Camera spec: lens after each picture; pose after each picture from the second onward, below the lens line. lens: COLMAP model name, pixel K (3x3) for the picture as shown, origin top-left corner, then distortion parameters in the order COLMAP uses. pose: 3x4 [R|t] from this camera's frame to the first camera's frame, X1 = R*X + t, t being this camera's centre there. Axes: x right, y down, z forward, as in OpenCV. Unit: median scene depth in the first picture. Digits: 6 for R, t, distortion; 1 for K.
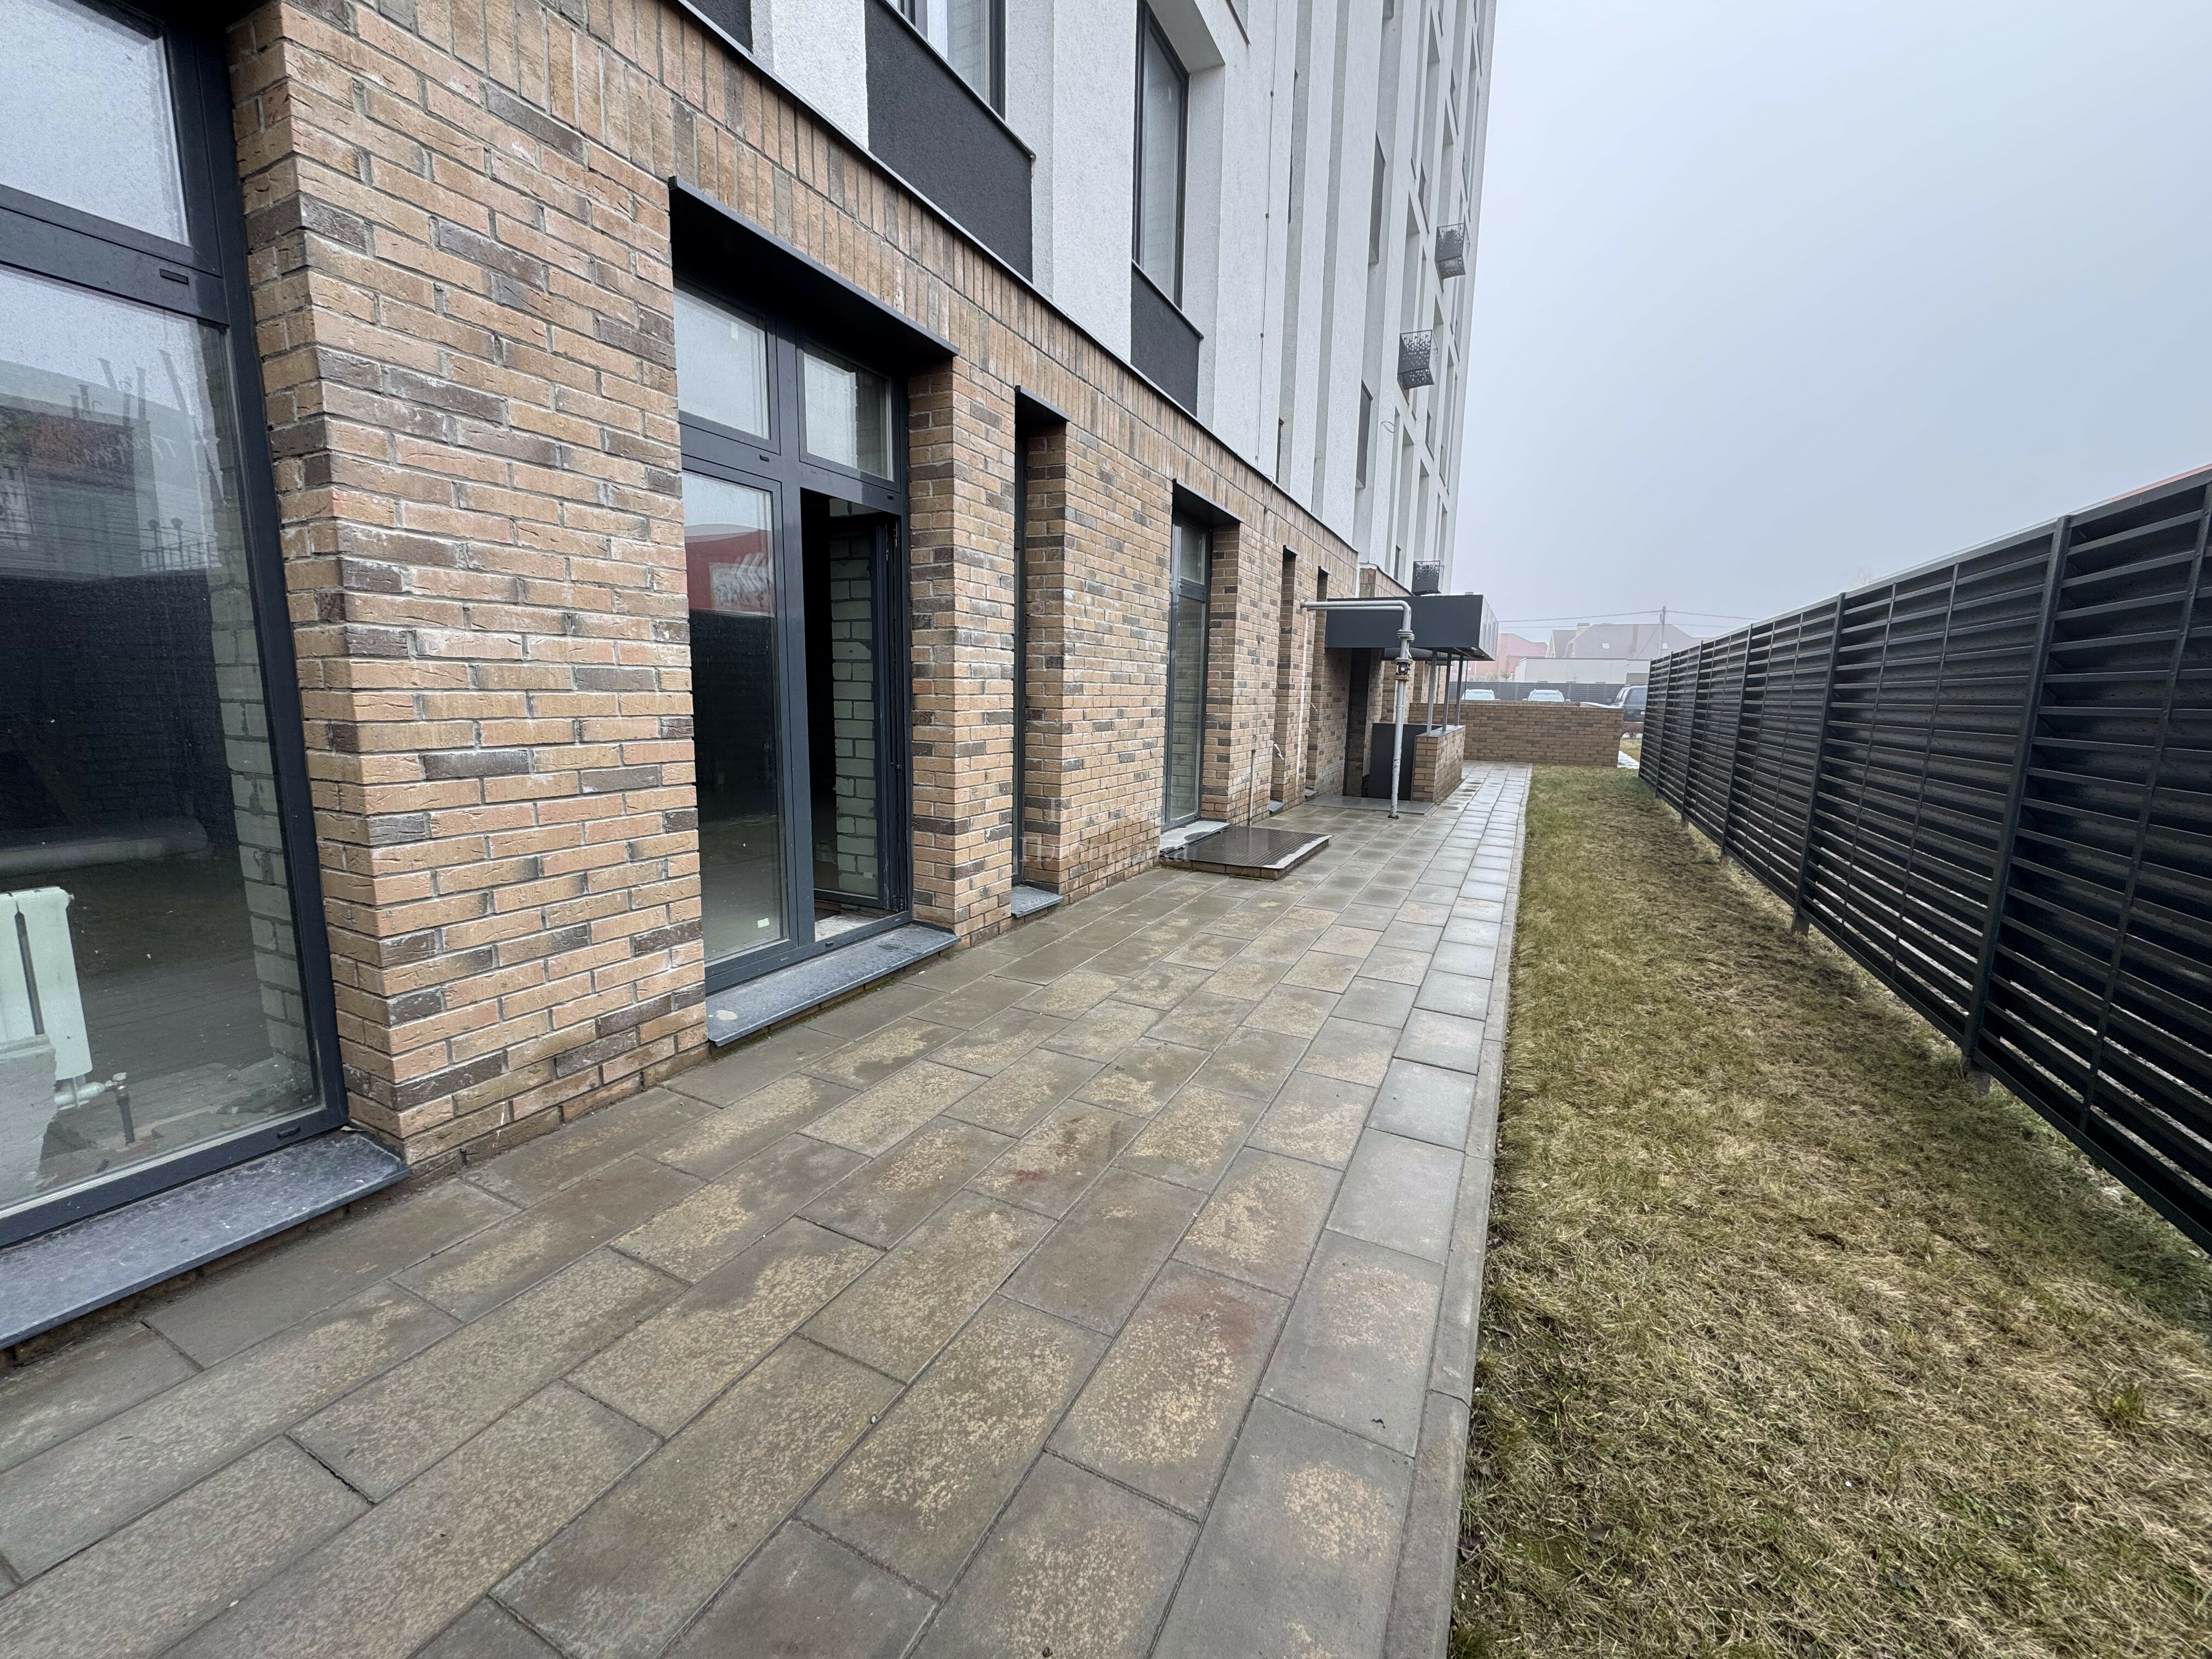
lens RADIAL K [[878.4, 0, 1096.1], [0, 878.4, 822.7], [0, 0, 1]] dist [-0.002116, 0.000081]
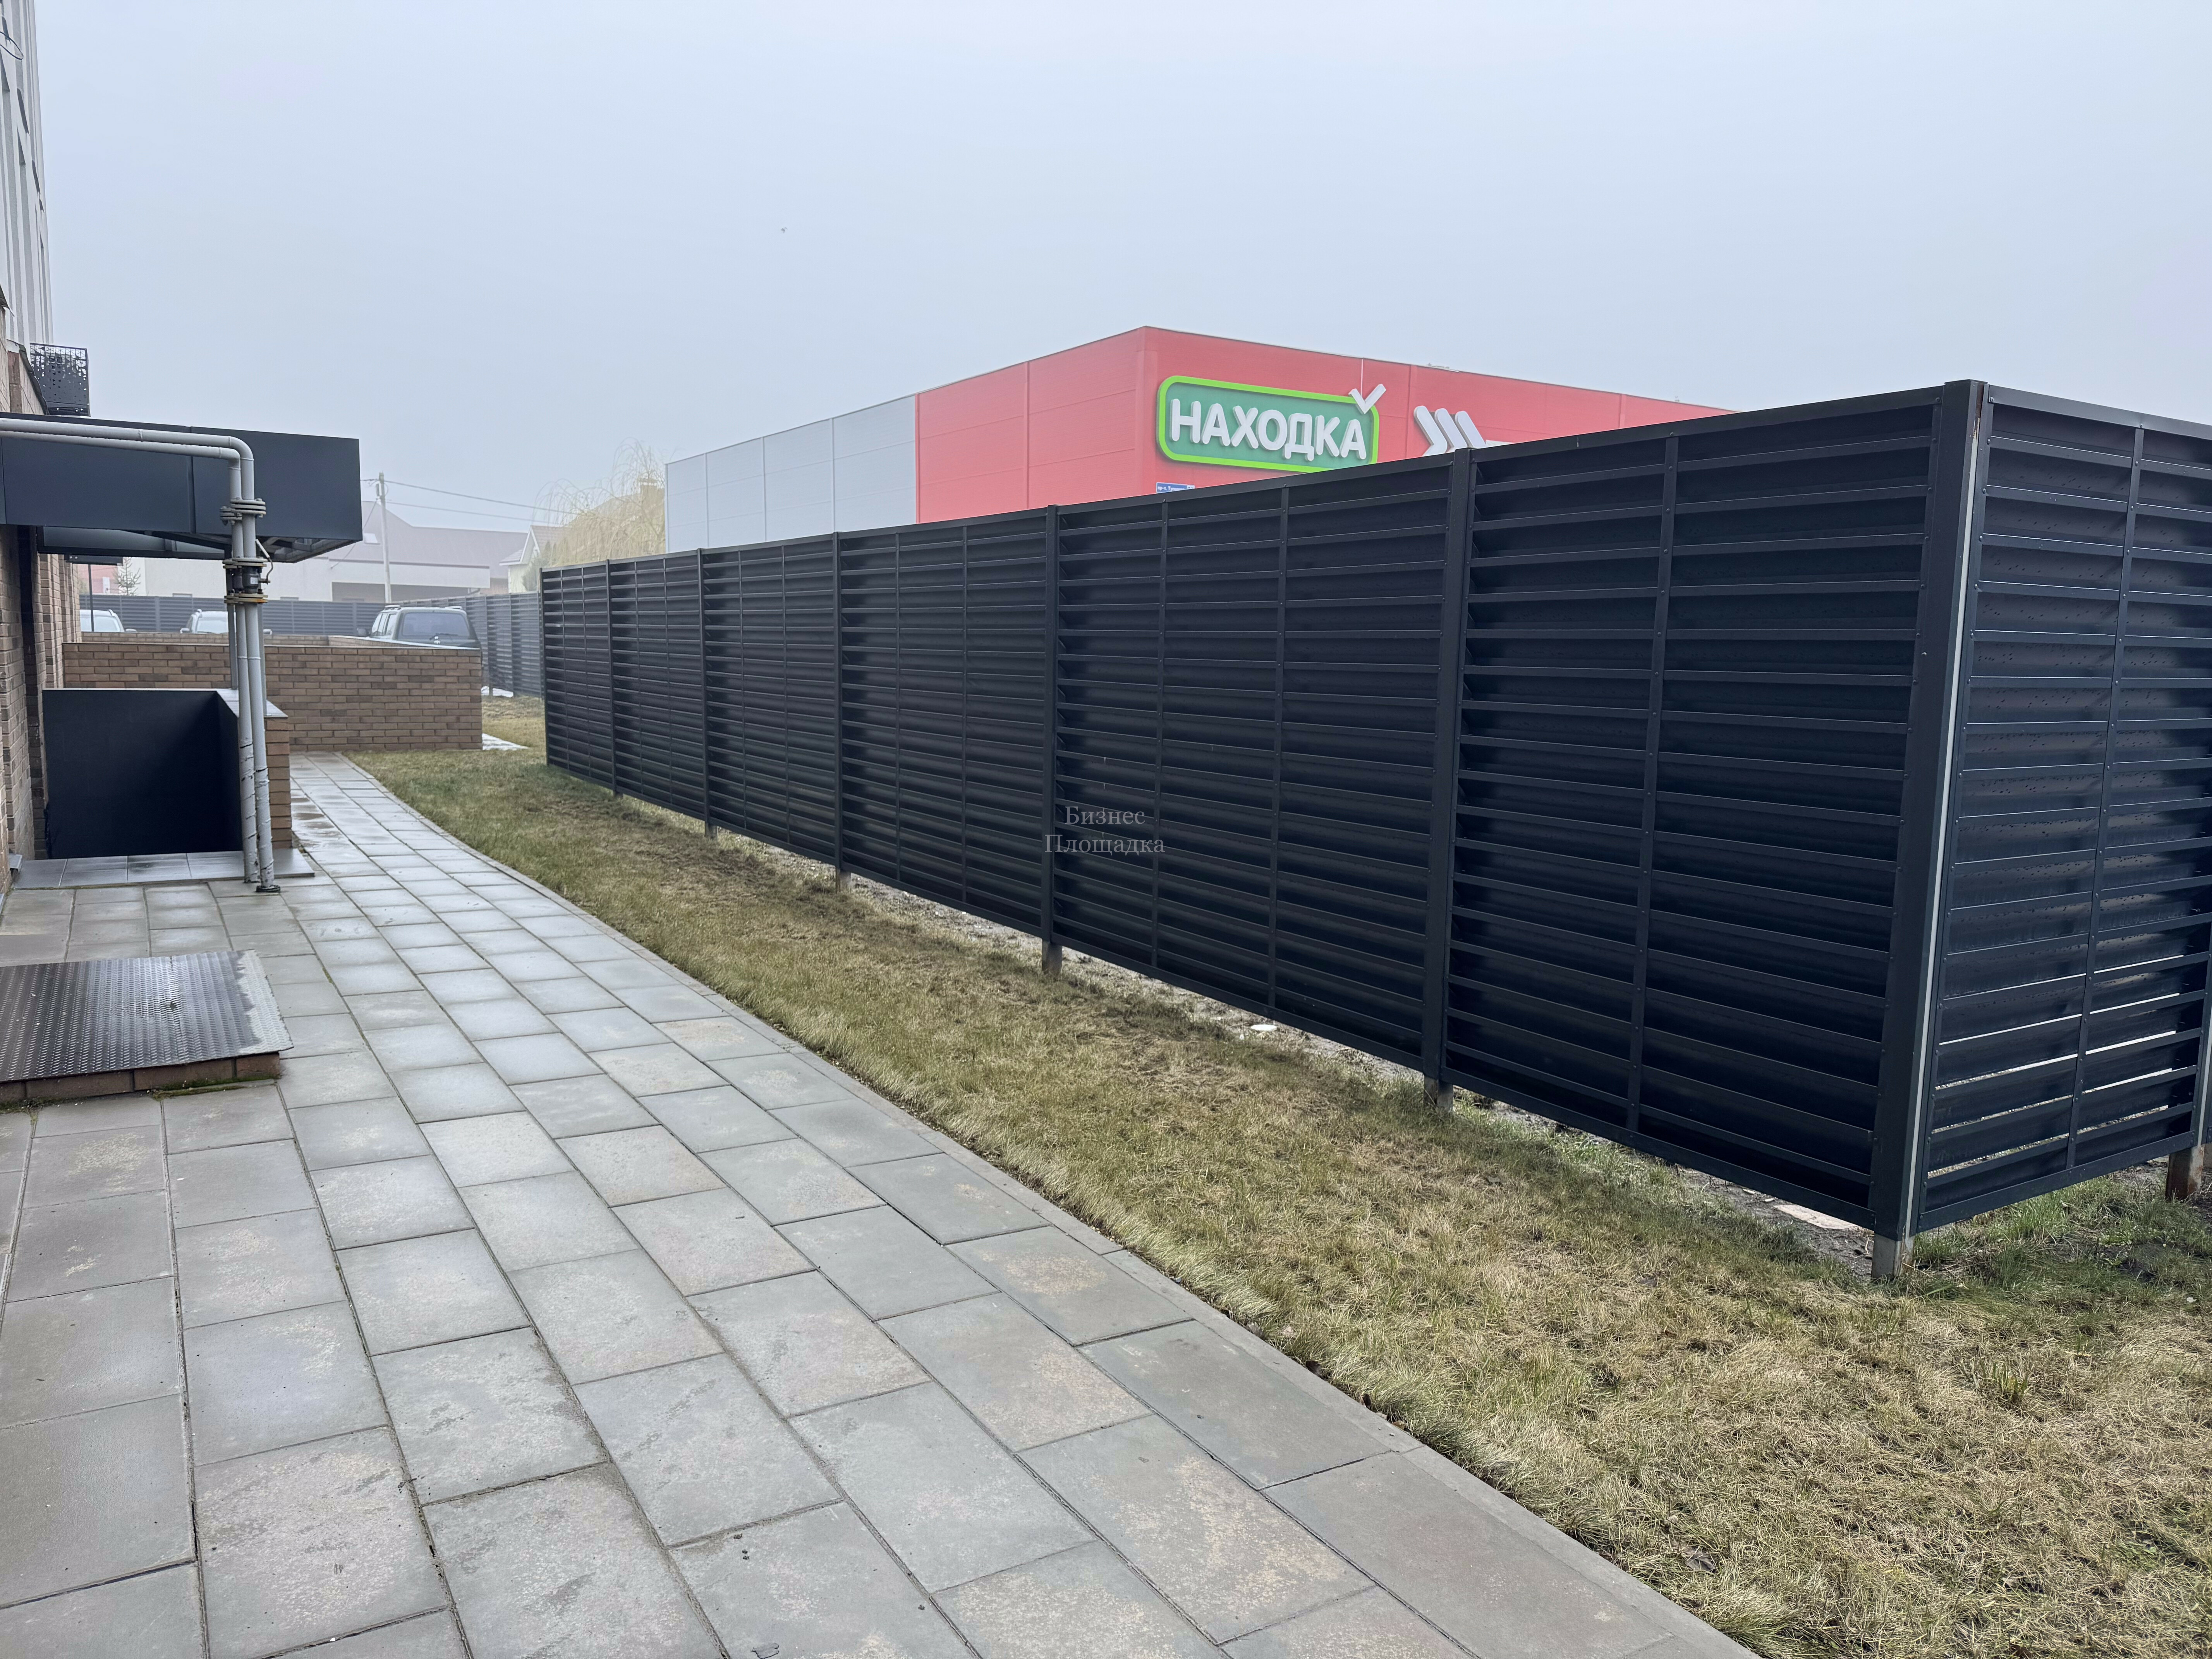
lens RADIAL K [[1550.0, 0, 1096.6], [0, 1550.0, 823.5], [0, 0, 1]] dist [0.063374, -0.064702]
pose [[0.521628, -0.108715, 0.846218, -0.294210], [0.120563, 0.991288, 0.053034, -0.066706], [-0.844611, 0.074359, 0.530191, 0.330407]]
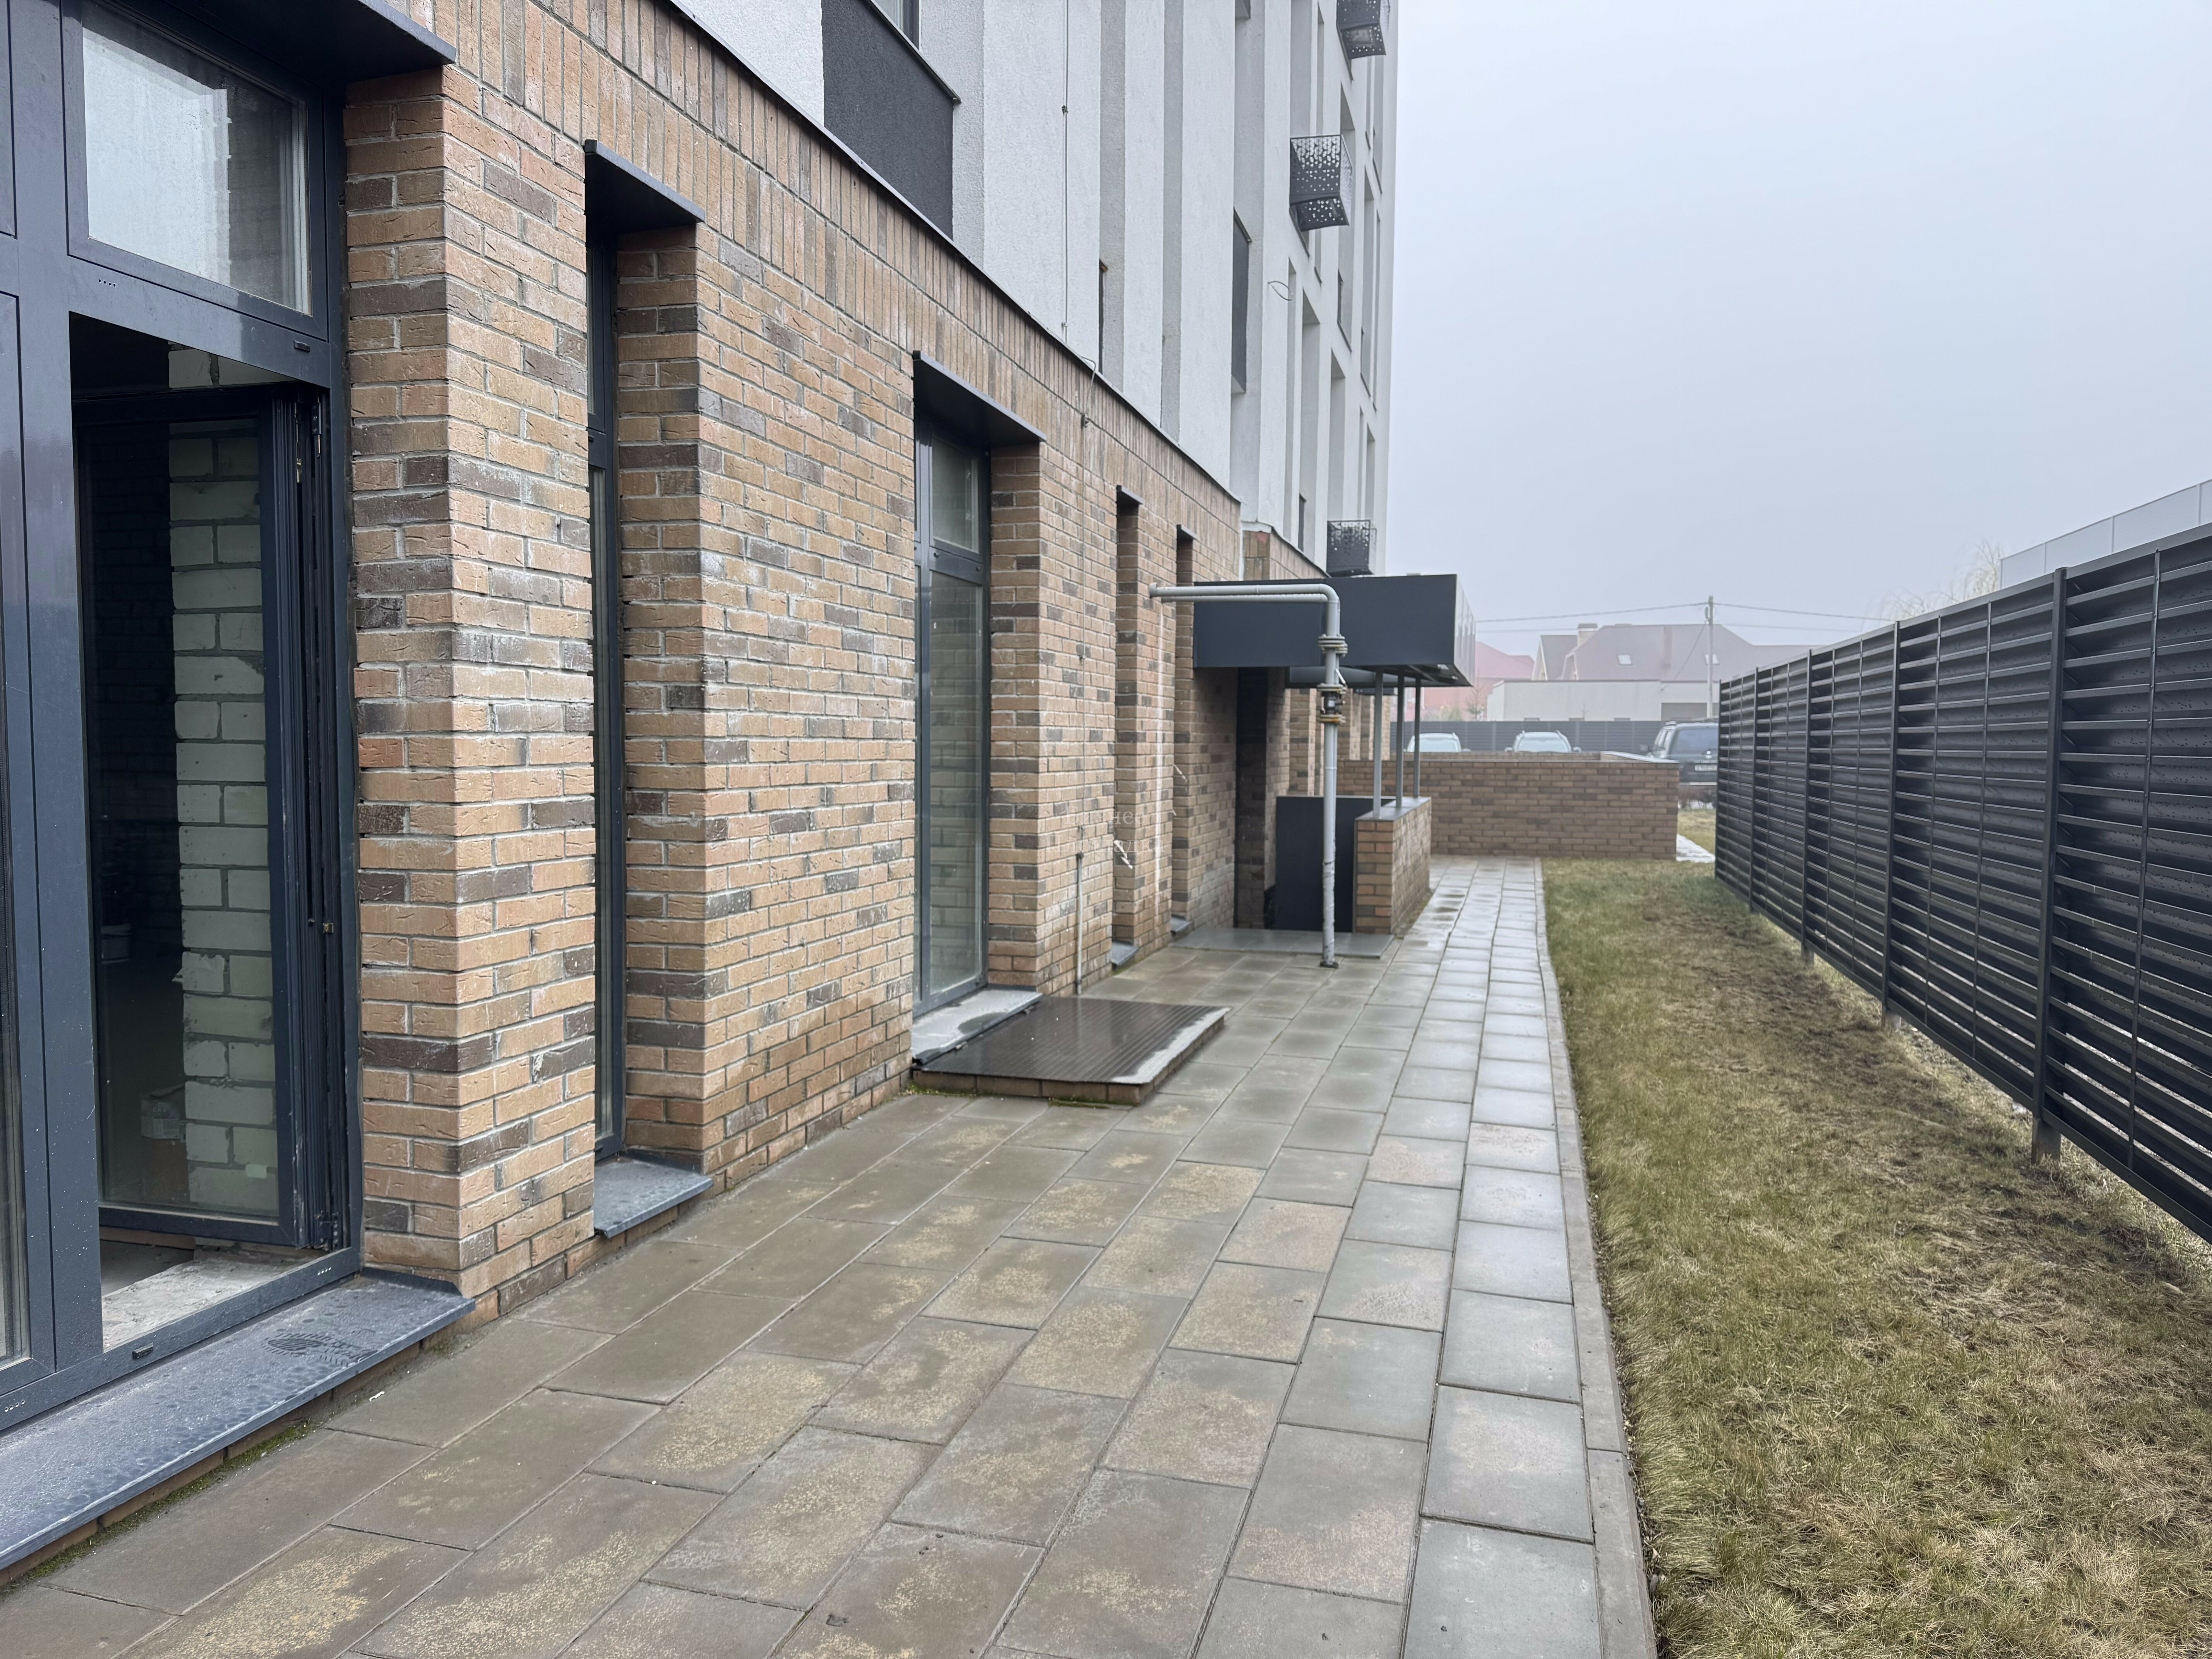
lens RADIAL K [[1550.0, 0, 1092.4], [0, 1550.0, 818.5], [0, 0, 1]] dist [0.063374, -0.064702]
pose [[0.980907, -0.023669, 0.193032, 0.007191], [0.042783, 0.994514, -0.095459, -0.023724], [-0.189713, 0.101895, 0.976538, 0.120340]]
